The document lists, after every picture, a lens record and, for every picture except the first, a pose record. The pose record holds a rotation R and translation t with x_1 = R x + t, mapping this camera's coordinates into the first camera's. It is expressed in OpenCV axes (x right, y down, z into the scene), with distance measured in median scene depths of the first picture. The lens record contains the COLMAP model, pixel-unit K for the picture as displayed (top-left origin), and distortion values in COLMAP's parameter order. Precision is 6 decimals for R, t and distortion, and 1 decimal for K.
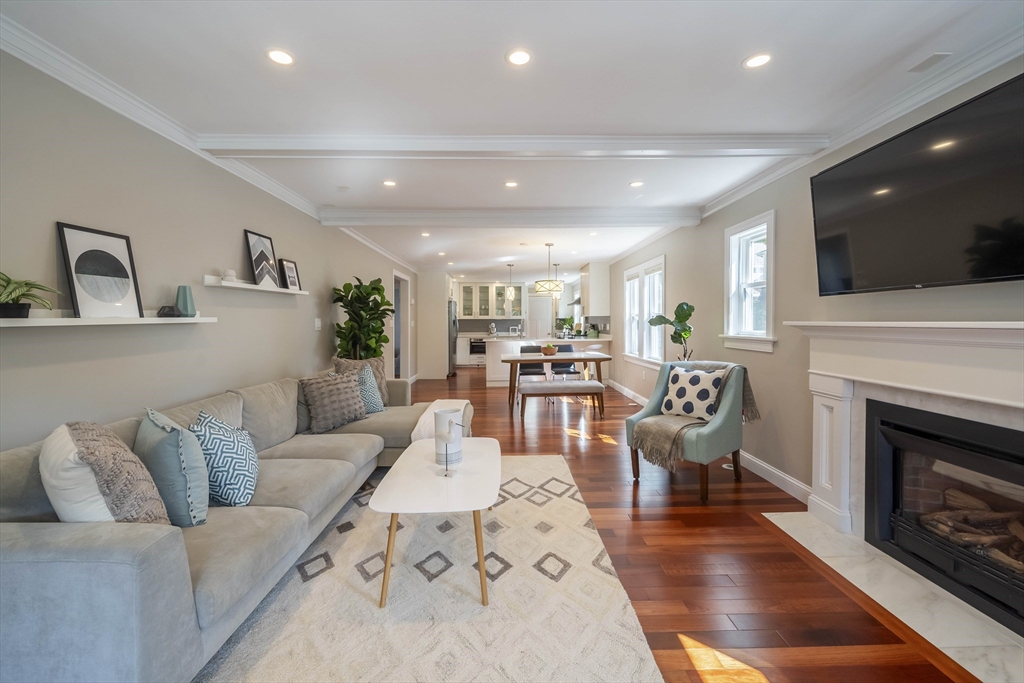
lens RADIAL K [[429.5, 0, 490.5], [0, 429.5, 331.0], [0, 0, 1]] dist [0.002505, -0.000316]
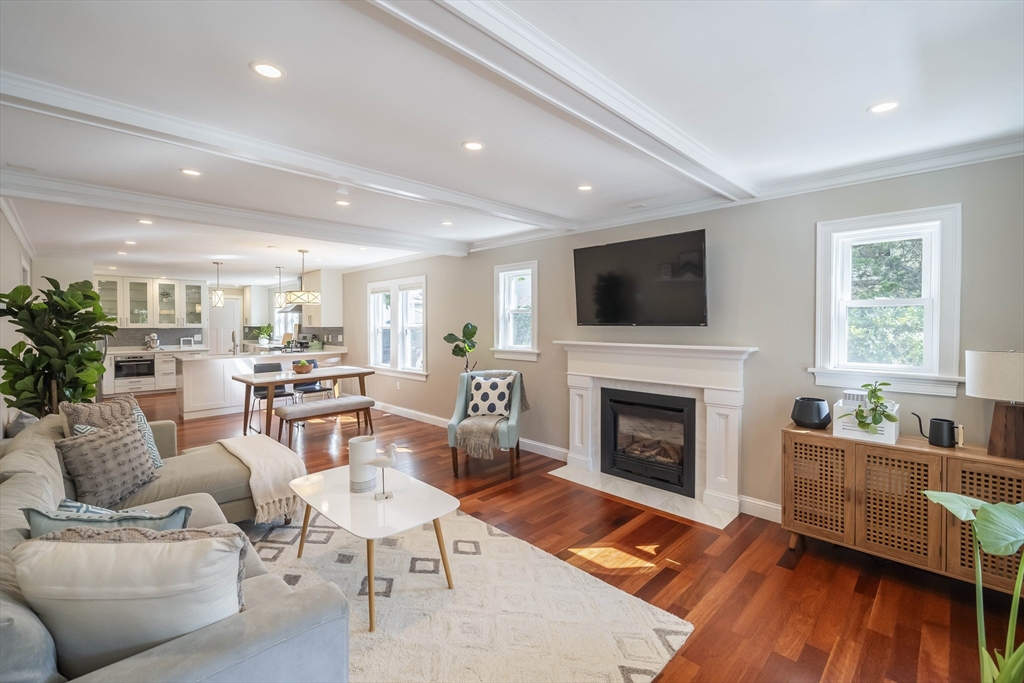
lens RADIAL K [[467.0, 0, 530.6], [0, 467.0, 334.0], [0, 0, 1]] dist [-0.002033, -0.000028]
pose [[0.686672, -0.013898, 0.726835, -0.465246], [0.014248, 0.999882, 0.005658, -0.047785], [-0.726828, 0.006471, 0.686789, -0.038812]]
